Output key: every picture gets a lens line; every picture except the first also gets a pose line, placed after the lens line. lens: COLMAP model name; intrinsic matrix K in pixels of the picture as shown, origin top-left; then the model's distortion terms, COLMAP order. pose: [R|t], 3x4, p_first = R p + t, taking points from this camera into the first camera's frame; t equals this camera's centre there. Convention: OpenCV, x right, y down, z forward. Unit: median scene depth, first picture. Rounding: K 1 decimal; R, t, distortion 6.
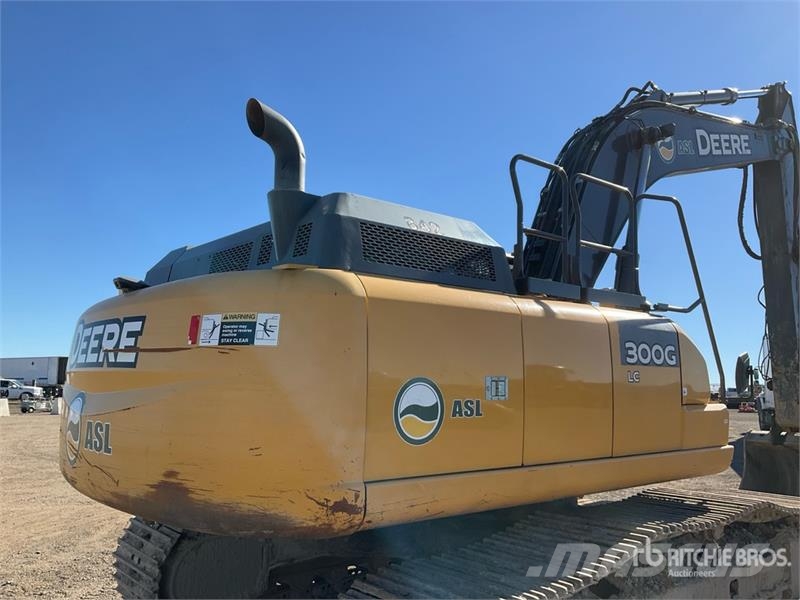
lens RADIAL K [[652.6, 0, 402.8], [0, 652.6, 297.9], [0, 0, 1]] dist [0.088514, -0.169617]
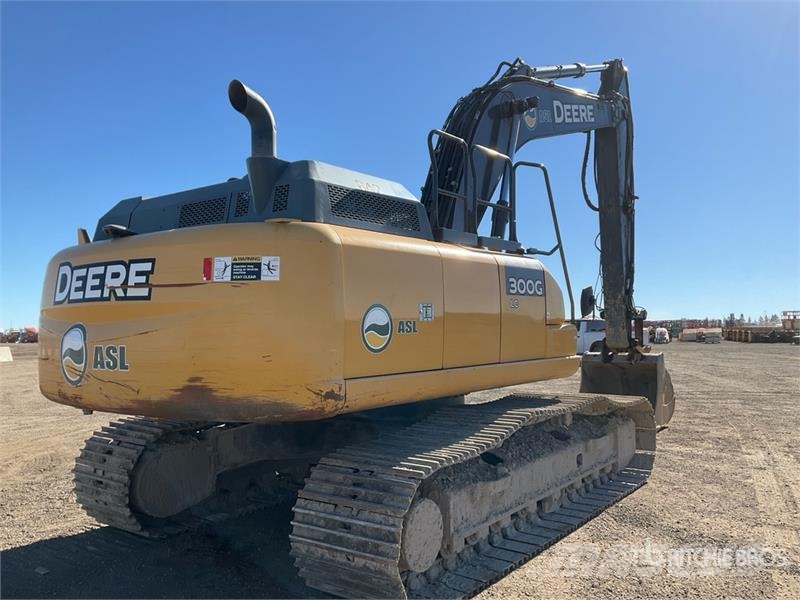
lens RADIAL K [[652.6, 0, 402.8], [0, 652.6, 297.9], [0, 0, 1]] dist [0.088514, -0.169617]
pose [[0.976094, -0.016477, 0.216723, -0.142979], [-0.002186, 0.996328, 0.085594, -0.003858], [-0.217338, -0.084022, 0.972473, -0.213963]]
